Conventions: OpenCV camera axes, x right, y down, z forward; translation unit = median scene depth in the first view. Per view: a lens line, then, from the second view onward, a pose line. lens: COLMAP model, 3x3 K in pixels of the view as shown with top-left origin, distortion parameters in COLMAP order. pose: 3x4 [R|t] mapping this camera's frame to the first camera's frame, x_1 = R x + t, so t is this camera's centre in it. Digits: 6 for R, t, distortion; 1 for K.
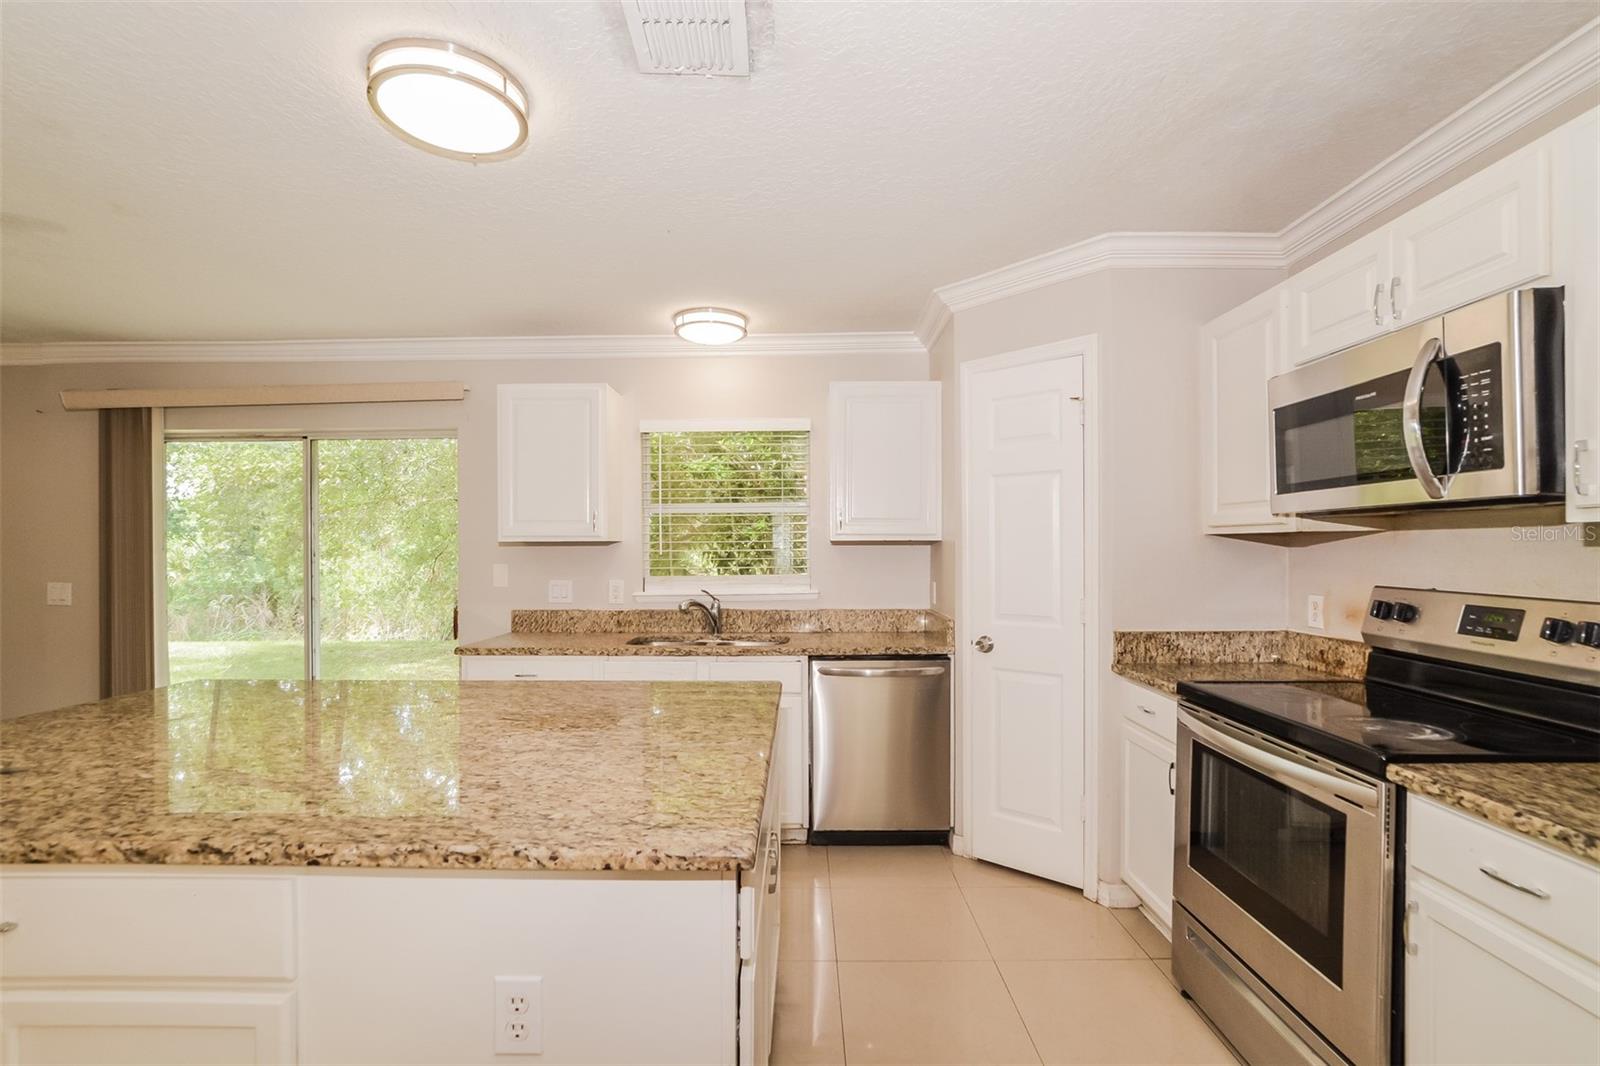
lens RADIAL K [[708.8, 0, 798.4], [0, 708.8, 553.7], [0, 0, 1]] dist [0.000712, 0.000282]
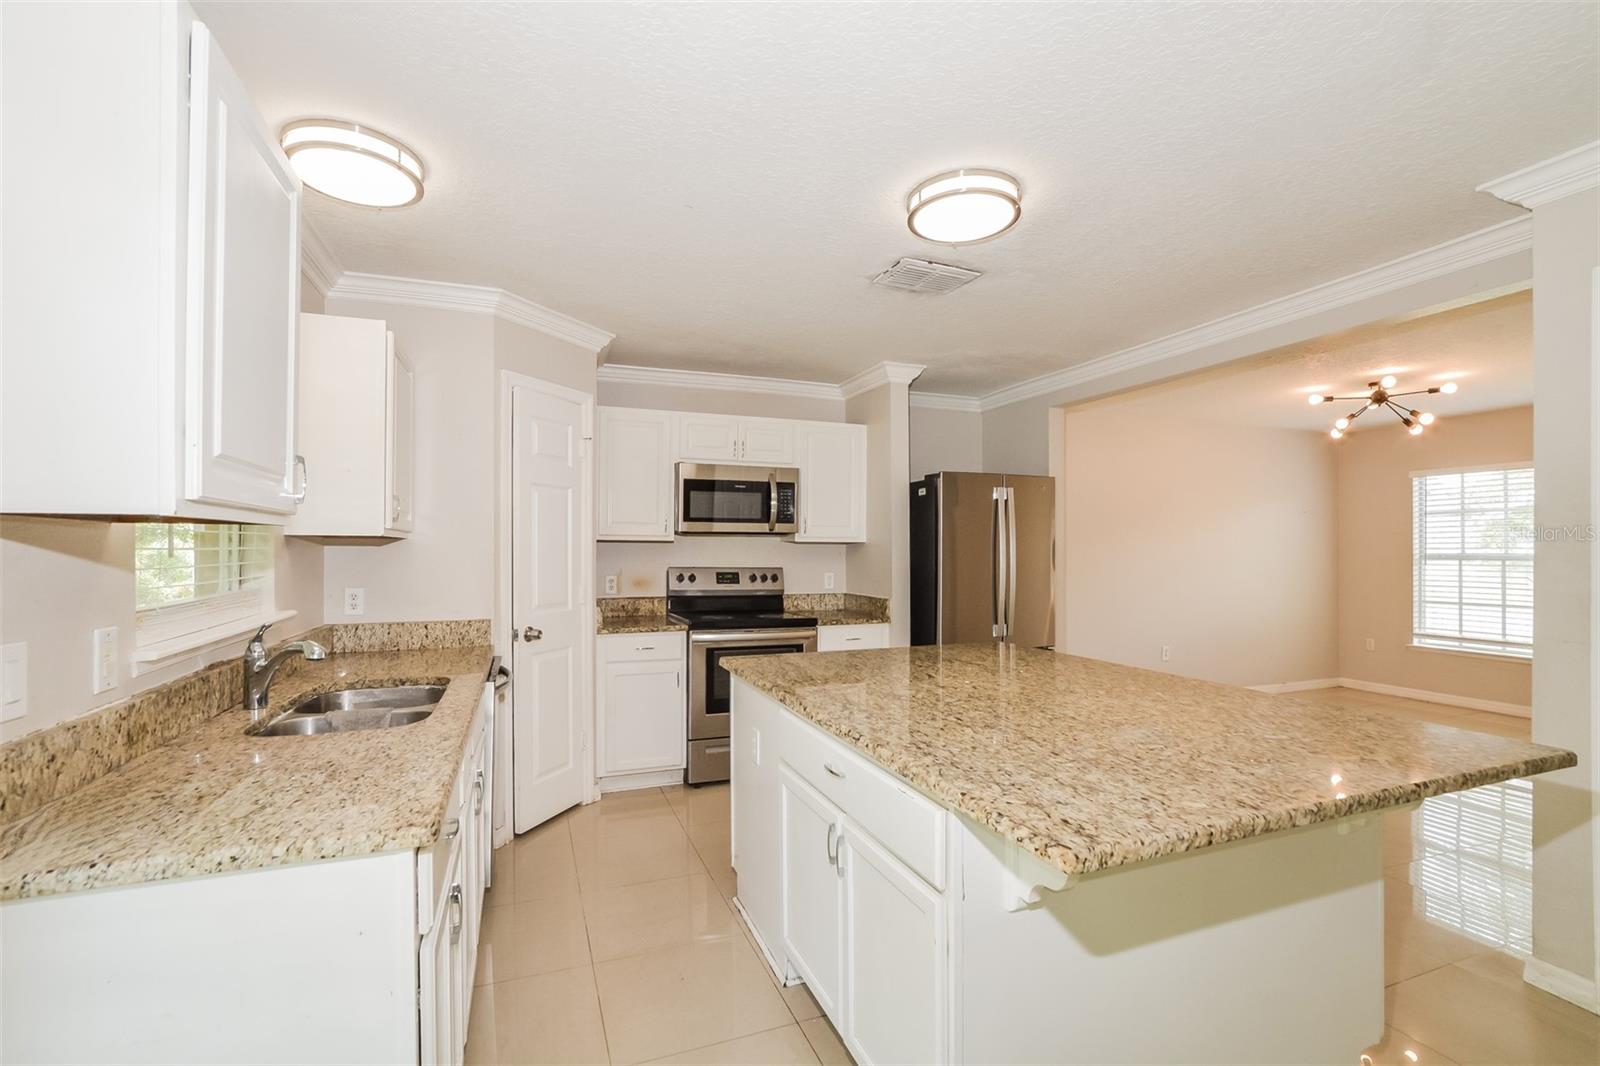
lens RADIAL K [[708.8, 0, 798.4], [0, 708.8, 553.7], [0, 0, 1]] dist [0.000712, 0.000282]
pose [[-0.358206, 0.000443, 0.933642, -1.063217], [0.008888, 0.999956, 0.002936, 0.002364], [-0.933600, 0.009350, -0.358194, 1.162999]]
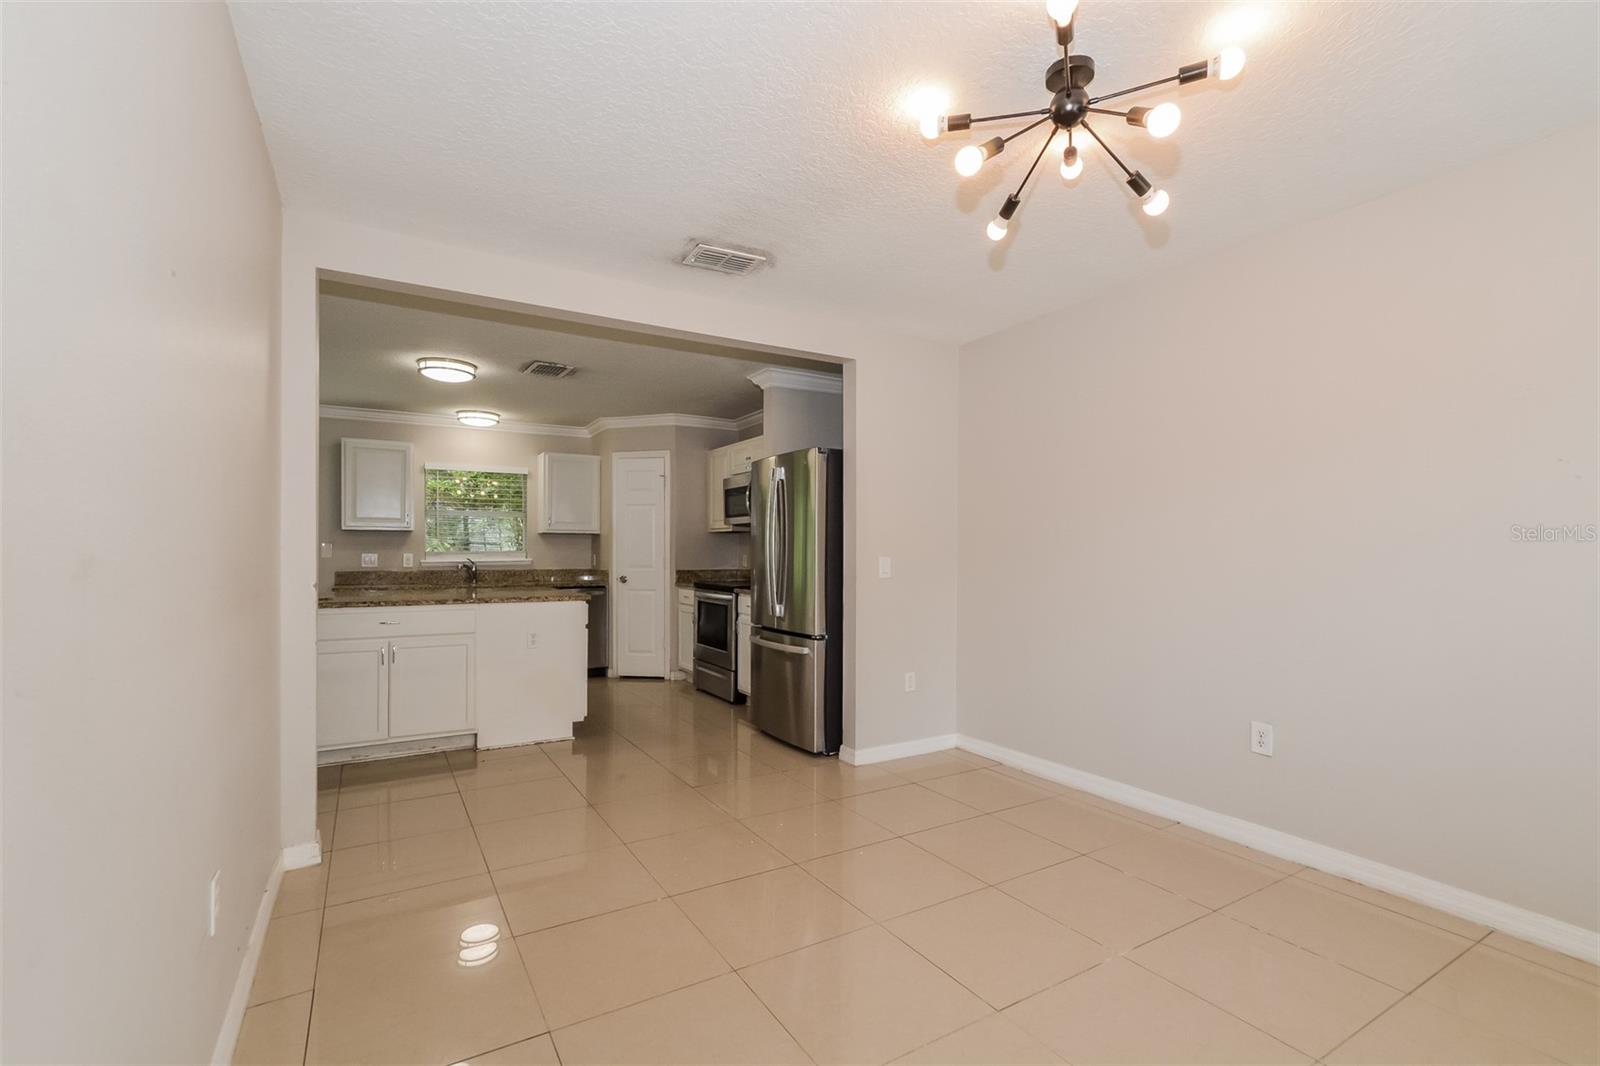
lens RADIAL K [[708.8, 0, 798.4], [0, 708.8, 553.7], [0, 0, 1]] dist [0.000712, 0.000282]
pose [[0.850991, 0.005603, 0.525151, -0.512344], [-0.000941, 0.999958, -0.009144, 0.075390], [-0.525180, 0.007287, 0.850960, -1.388369]]
